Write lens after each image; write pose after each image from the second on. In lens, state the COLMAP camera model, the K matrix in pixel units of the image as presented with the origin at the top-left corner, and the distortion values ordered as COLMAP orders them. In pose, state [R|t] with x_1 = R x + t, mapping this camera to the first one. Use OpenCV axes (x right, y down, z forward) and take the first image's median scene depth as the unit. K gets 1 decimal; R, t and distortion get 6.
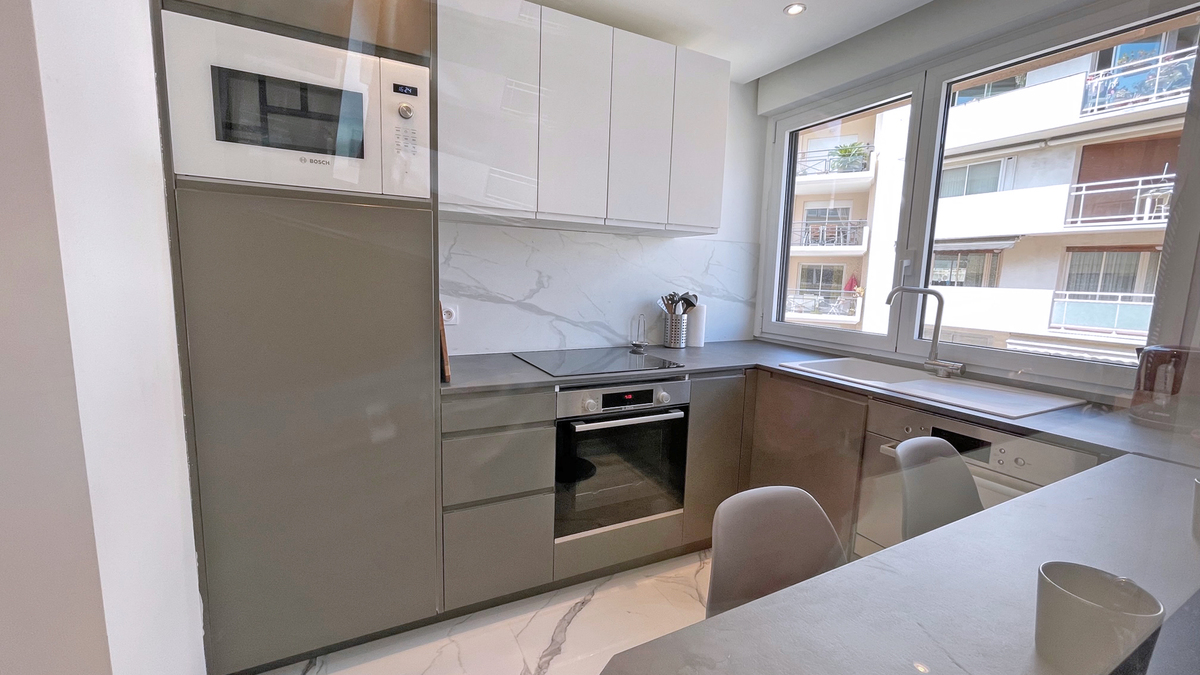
lens RADIAL K [[488.2, 0, 599.7], [0, 488.2, 341.2], [0, 0, 1]] dist [-0.002382, -0.000542]
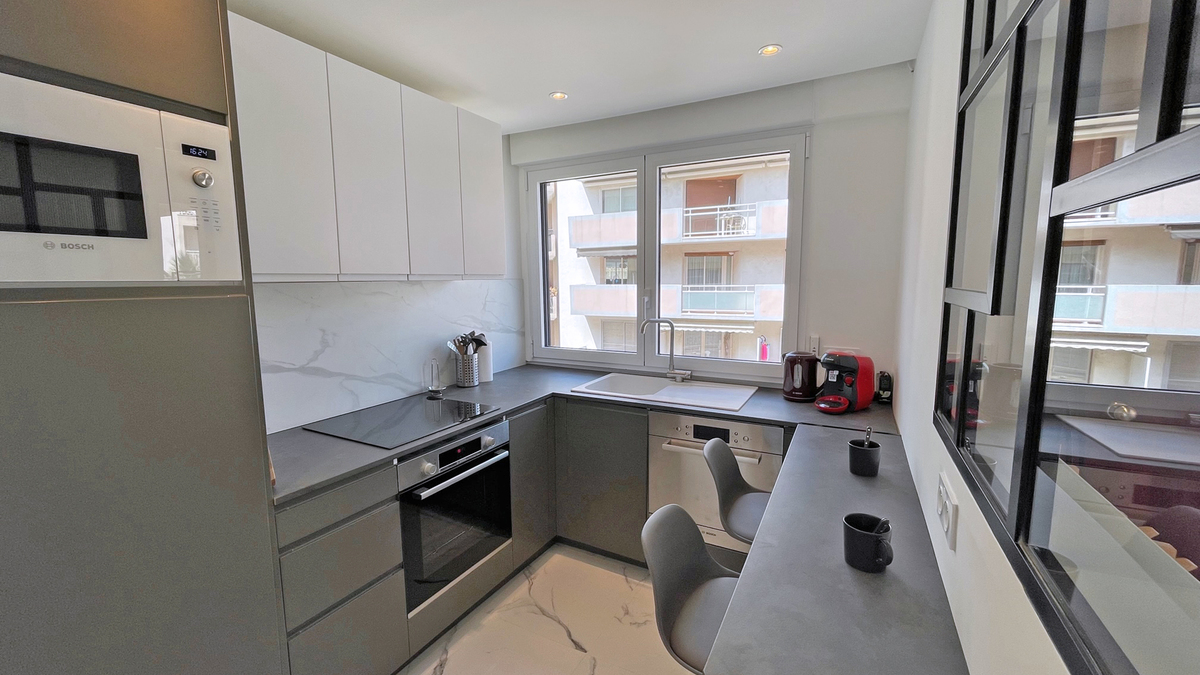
lens RADIAL K [[478.6, 0, 609.9], [0, 478.6, 346.6], [0, 0, 1]] dist [-0.006069, -0.000053]
pose [[0.822439, -0.110612, 0.557995, -0.158933], [0.108983, 0.993381, 0.036287, -0.075659], [-0.558316, 0.030968, 0.829050, -0.012490]]
